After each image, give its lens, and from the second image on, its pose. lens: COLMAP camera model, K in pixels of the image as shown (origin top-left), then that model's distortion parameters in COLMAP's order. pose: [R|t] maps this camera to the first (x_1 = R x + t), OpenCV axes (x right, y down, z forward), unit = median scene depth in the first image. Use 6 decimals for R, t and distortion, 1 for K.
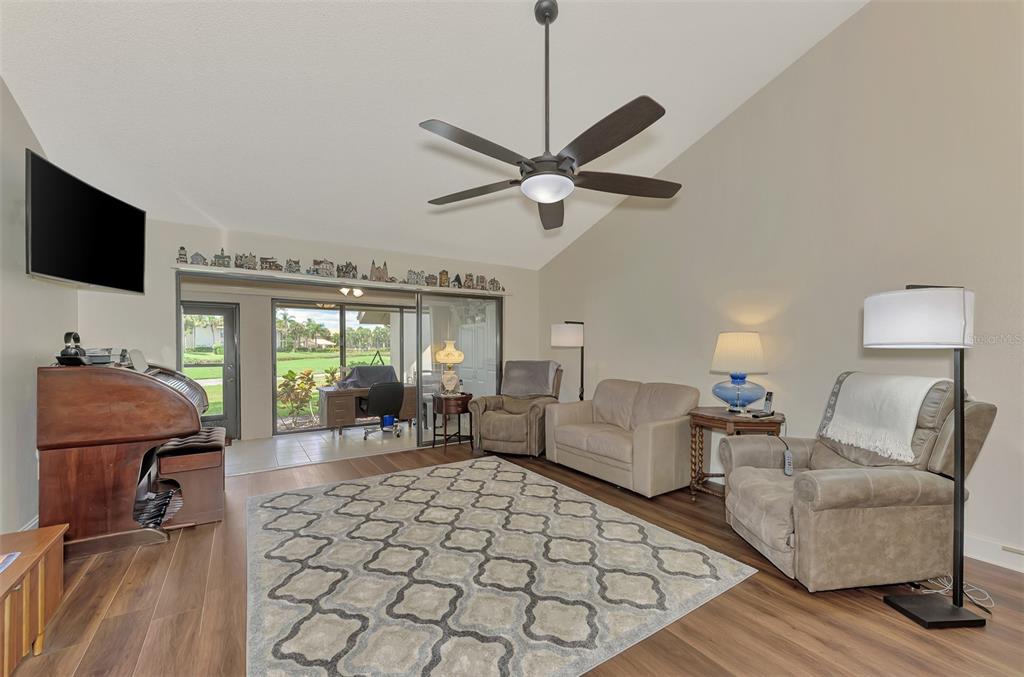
lens RADIAL K [[414.7, 0, 531.8], [0, 414.7, 350.9], [0, 0, 1]] dist [-0.002906, -0.000414]
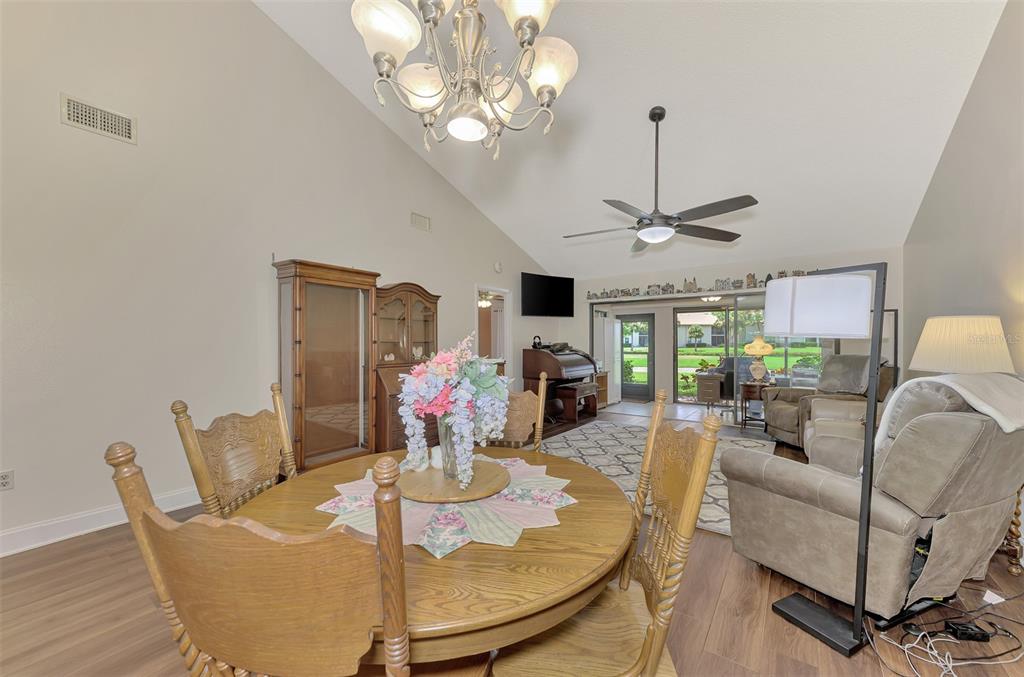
lens RADIAL K [[391.7, 0, 512.0], [0, 391.7, 338.5], [0, 0, 1]] dist [-0.000168, -0.000095]
pose [[0.330863, -0.012423, -0.943597, 0.666582], [-0.006252, 0.999863, -0.015356, 0.006411], [0.943658, 0.010980, 0.330740, 0.024094]]
